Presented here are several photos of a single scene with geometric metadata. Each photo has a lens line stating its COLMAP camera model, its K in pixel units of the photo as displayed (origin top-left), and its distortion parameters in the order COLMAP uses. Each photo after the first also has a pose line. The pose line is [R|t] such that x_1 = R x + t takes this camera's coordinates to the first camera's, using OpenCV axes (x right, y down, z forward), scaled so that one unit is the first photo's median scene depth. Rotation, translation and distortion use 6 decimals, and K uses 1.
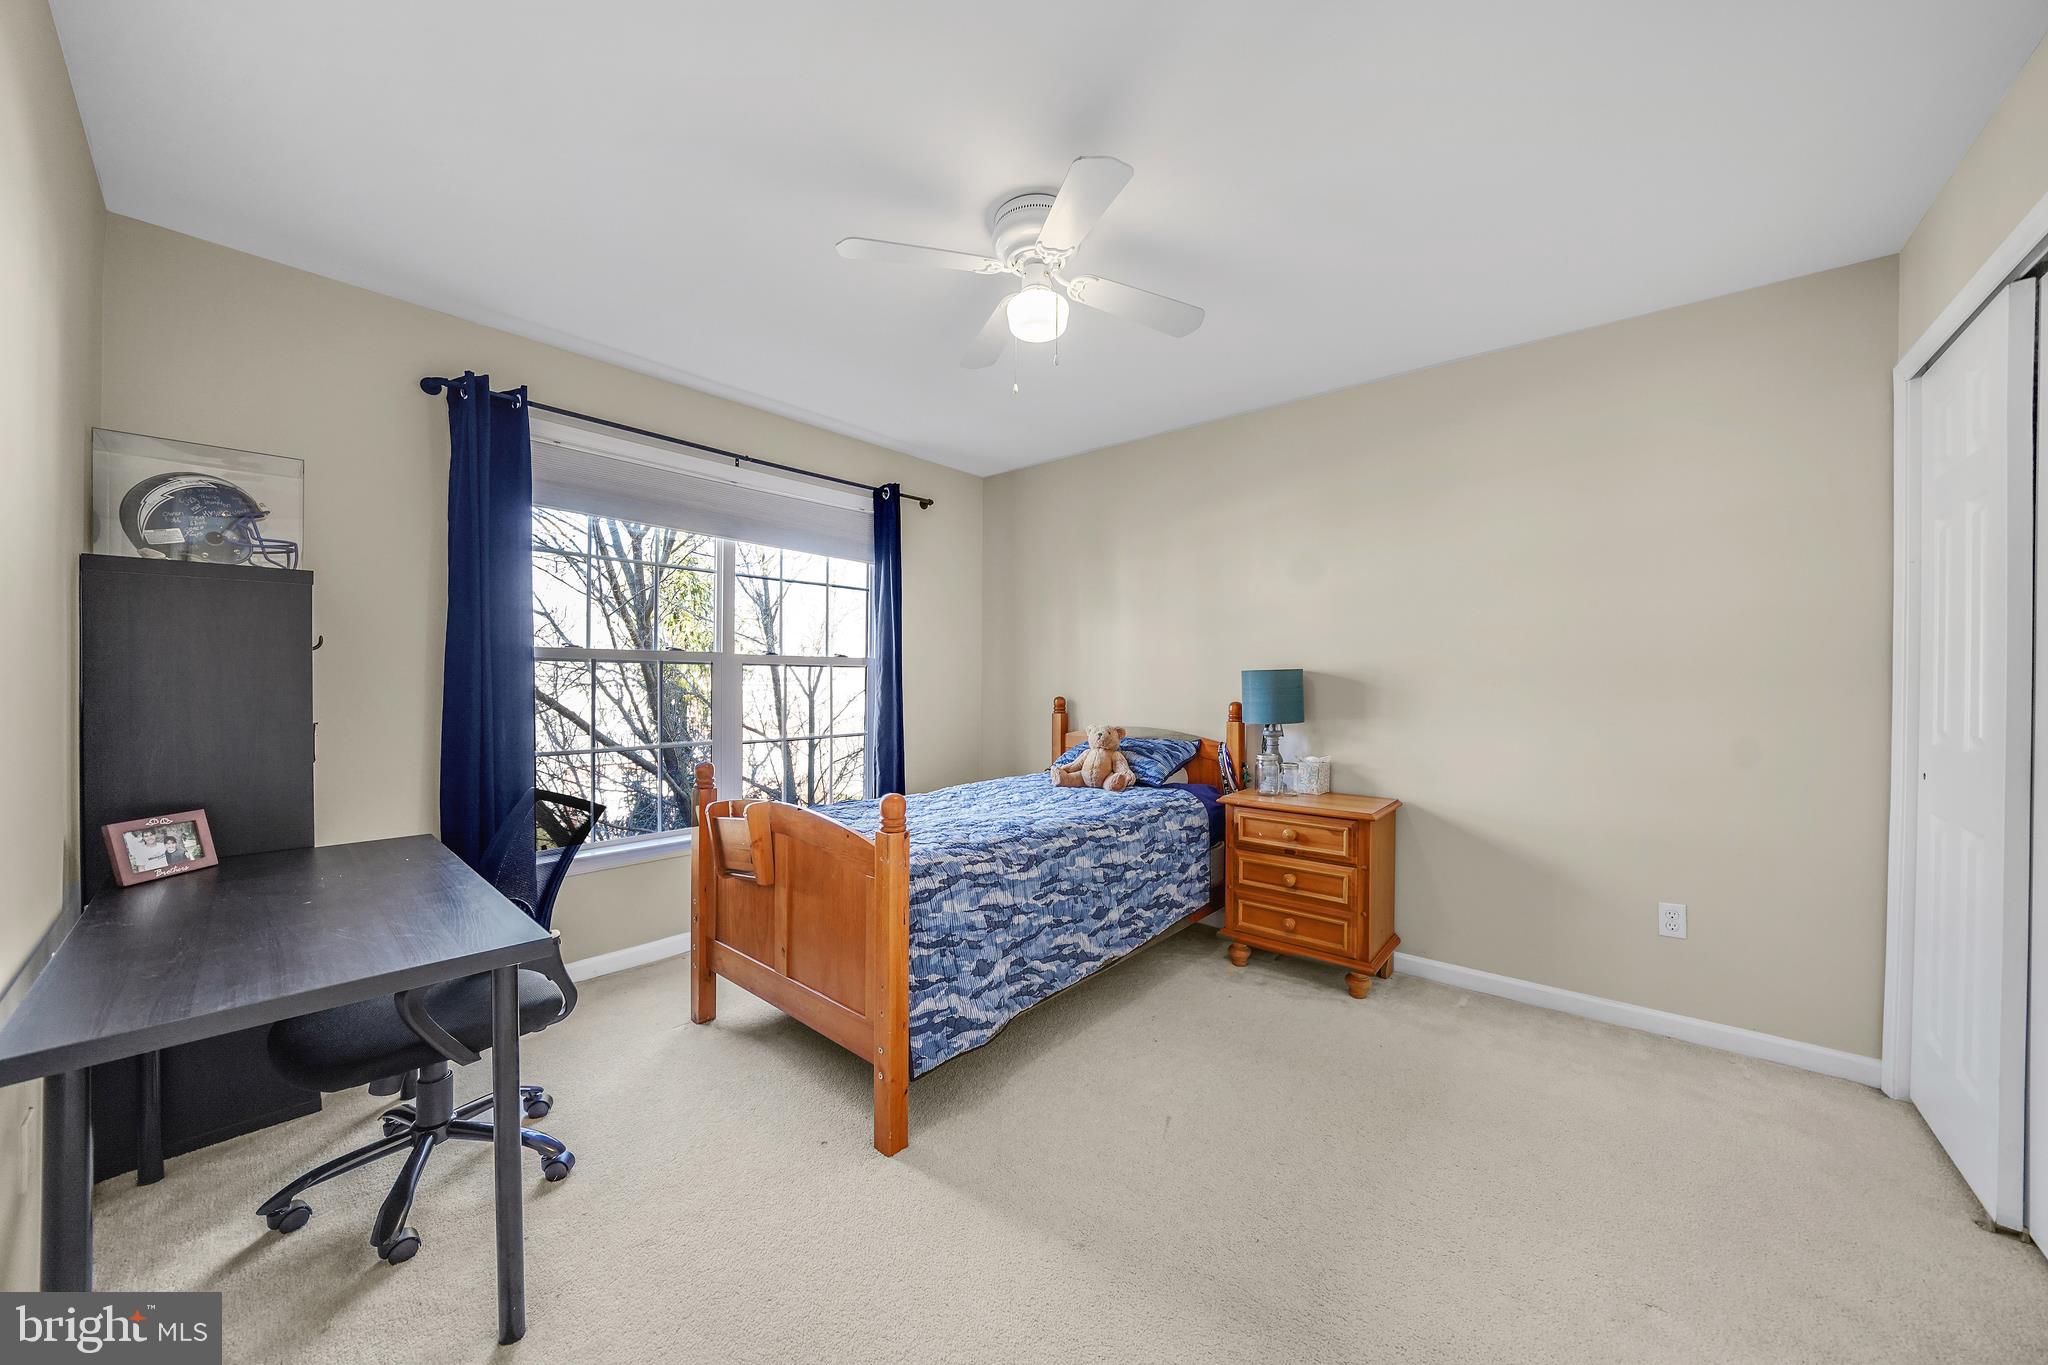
lens RADIAL K [[711.3, 0, 1018.7], [0, 711.3, 684.3], [0, 0, 1]] dist [-0.025560, 0.001931]
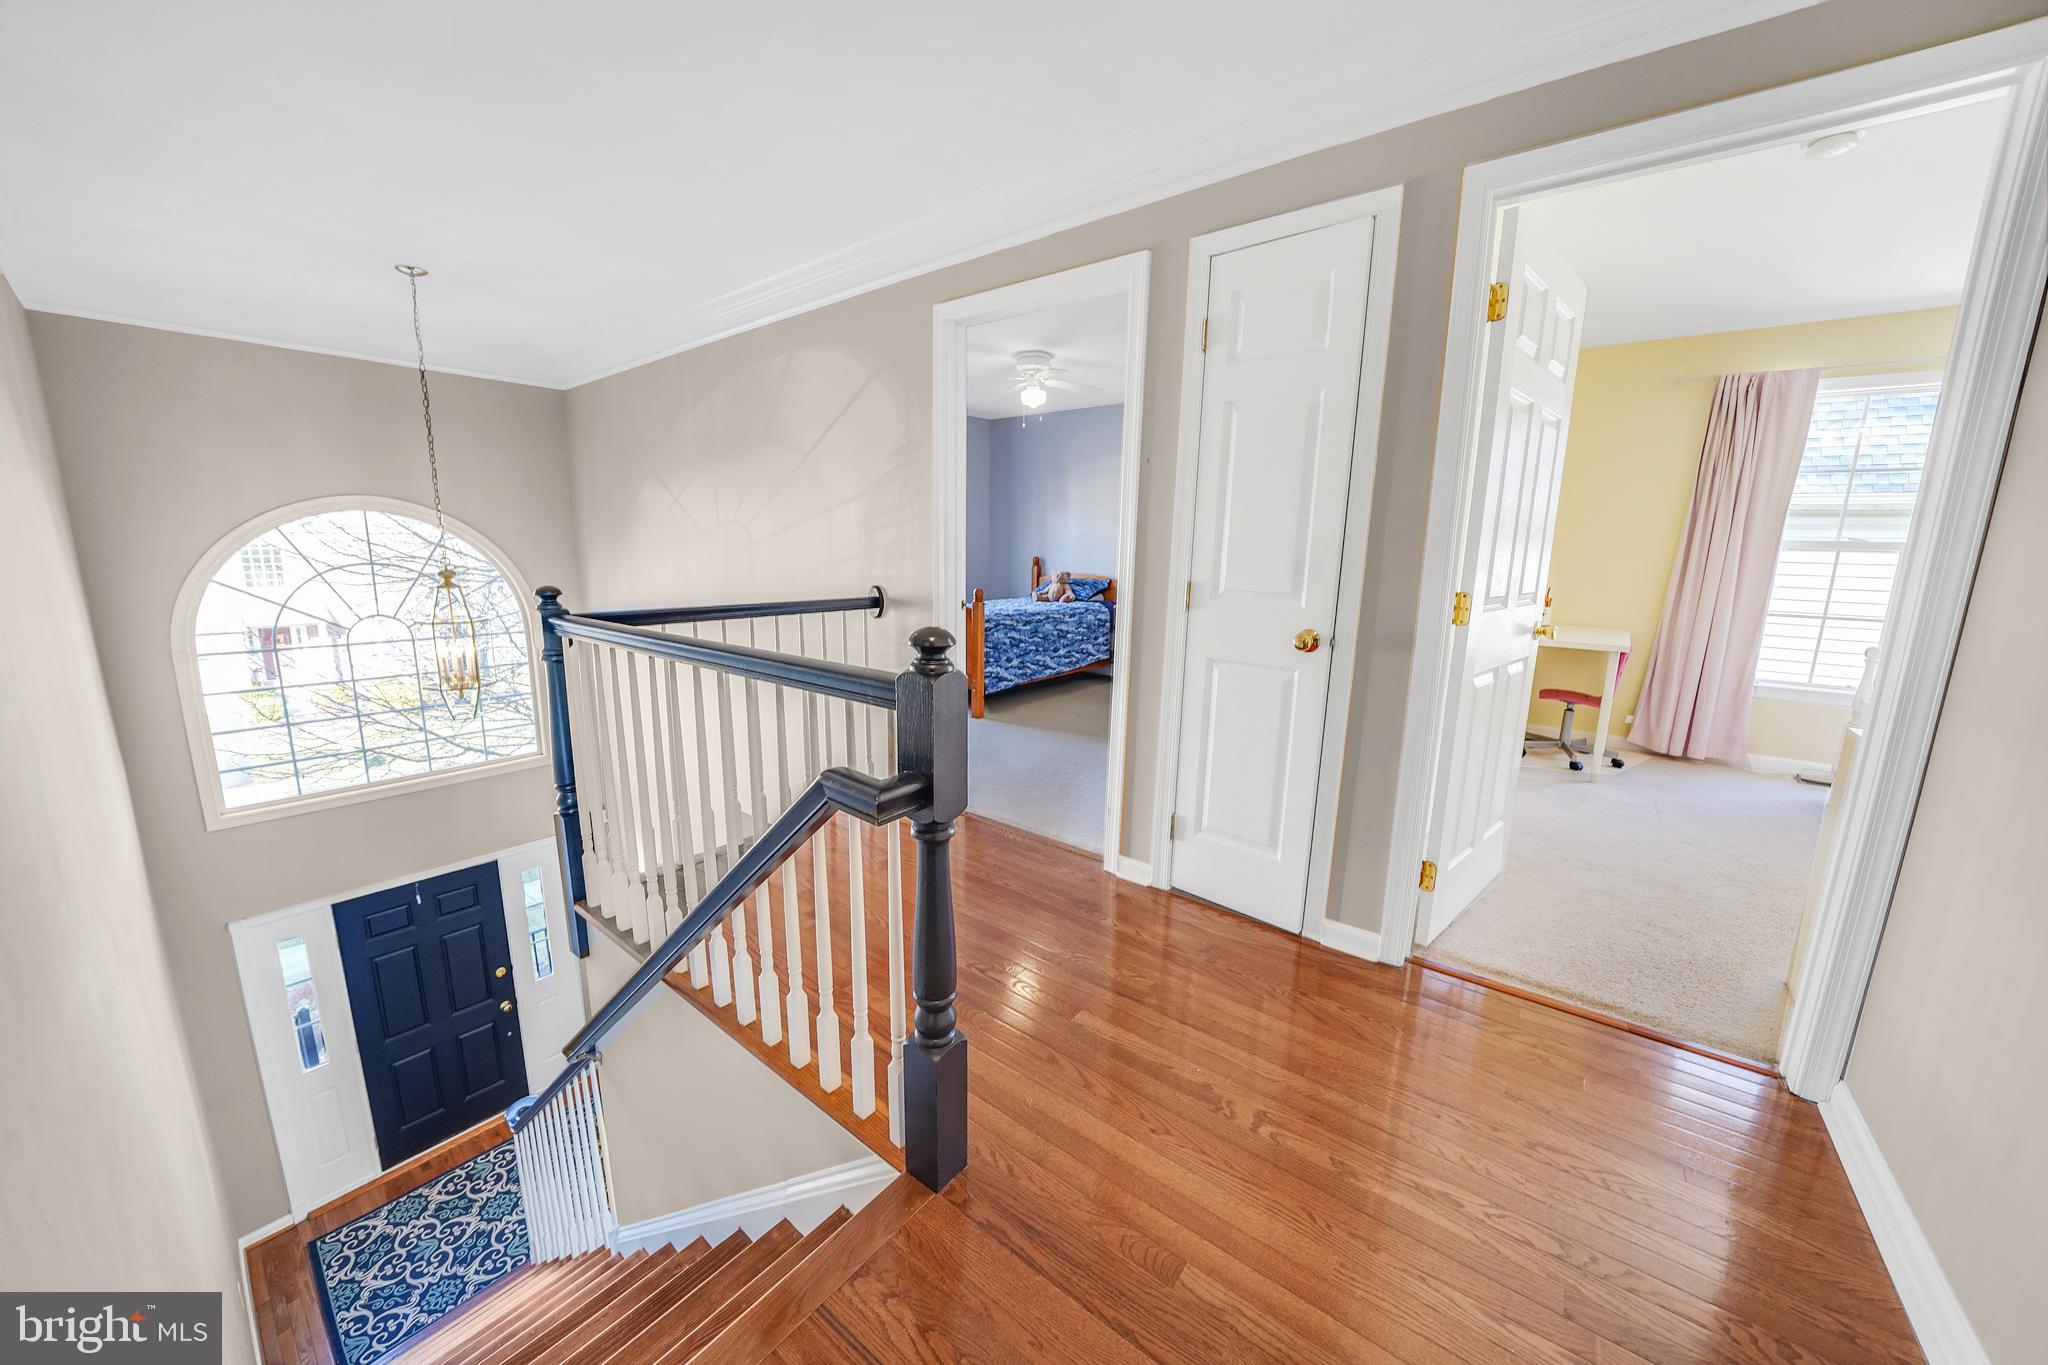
lens RADIAL K [[711.3, 0, 1018.7], [0, 711.3, 684.3], [0, 0, 1]] dist [-0.025560, 0.001931]
pose [[0.998803, -0.000744, 0.048898, -0.110555], [-0.008119, 0.983485, 0.180806, 0.016878], [-0.048225, -0.180987, 0.982302, -1.209027]]
